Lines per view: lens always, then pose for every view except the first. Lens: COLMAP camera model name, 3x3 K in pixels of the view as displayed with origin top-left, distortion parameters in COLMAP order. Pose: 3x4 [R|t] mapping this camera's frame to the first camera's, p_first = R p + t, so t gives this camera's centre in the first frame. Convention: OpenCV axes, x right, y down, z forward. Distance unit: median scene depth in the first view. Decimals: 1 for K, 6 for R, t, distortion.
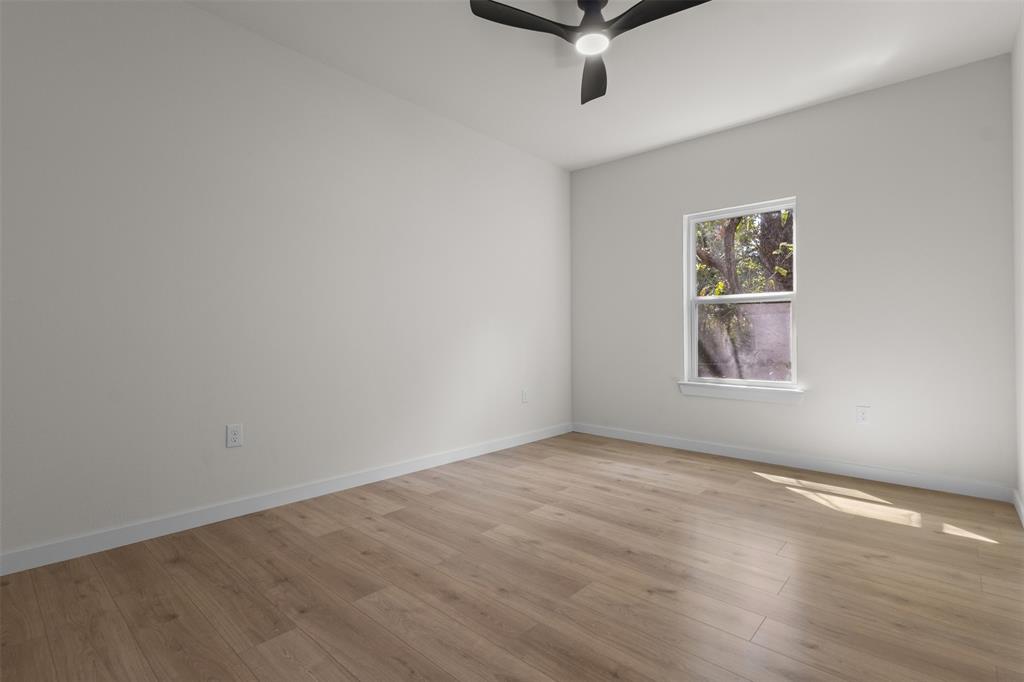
lens RADIAL K [[477.5, 0, 512.9], [0, 477.5, 344.0], [0, 0, 1]] dist [0.002213, 0.000476]
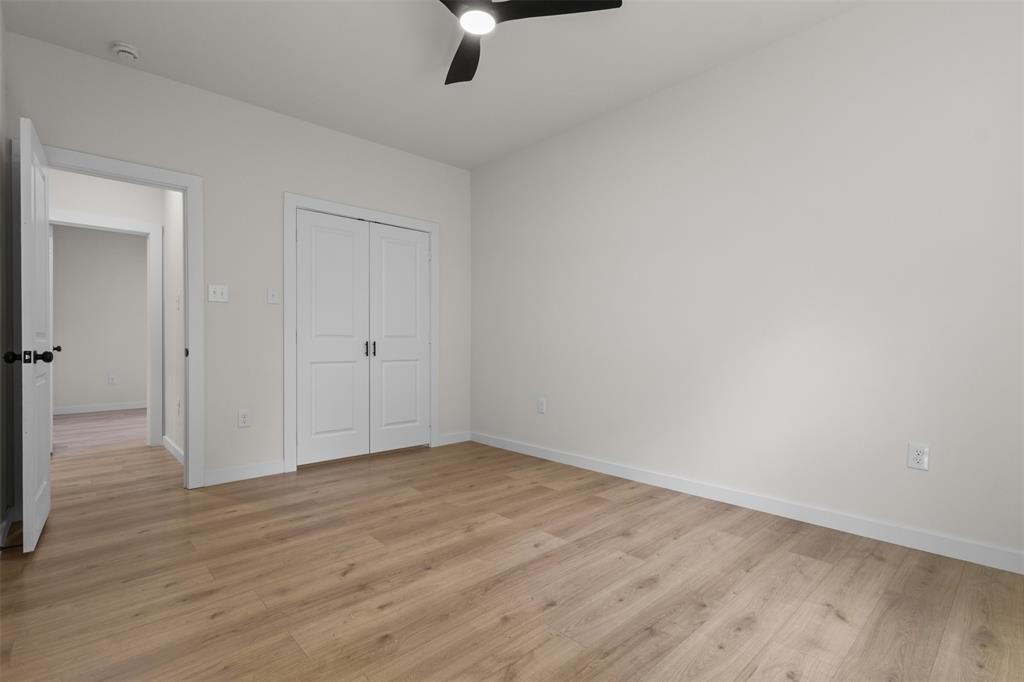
lens RADIAL K [[477.5, 0, 512.9], [0, 477.5, 344.0], [0, 0, 1]] dist [0.002213, 0.000476]
pose [[-0.086220, 0.001081, -0.996276, 0.935744], [-0.011371, 0.999933, 0.002069, -0.011896], [0.996211, 0.011507, -0.086202, 0.990451]]
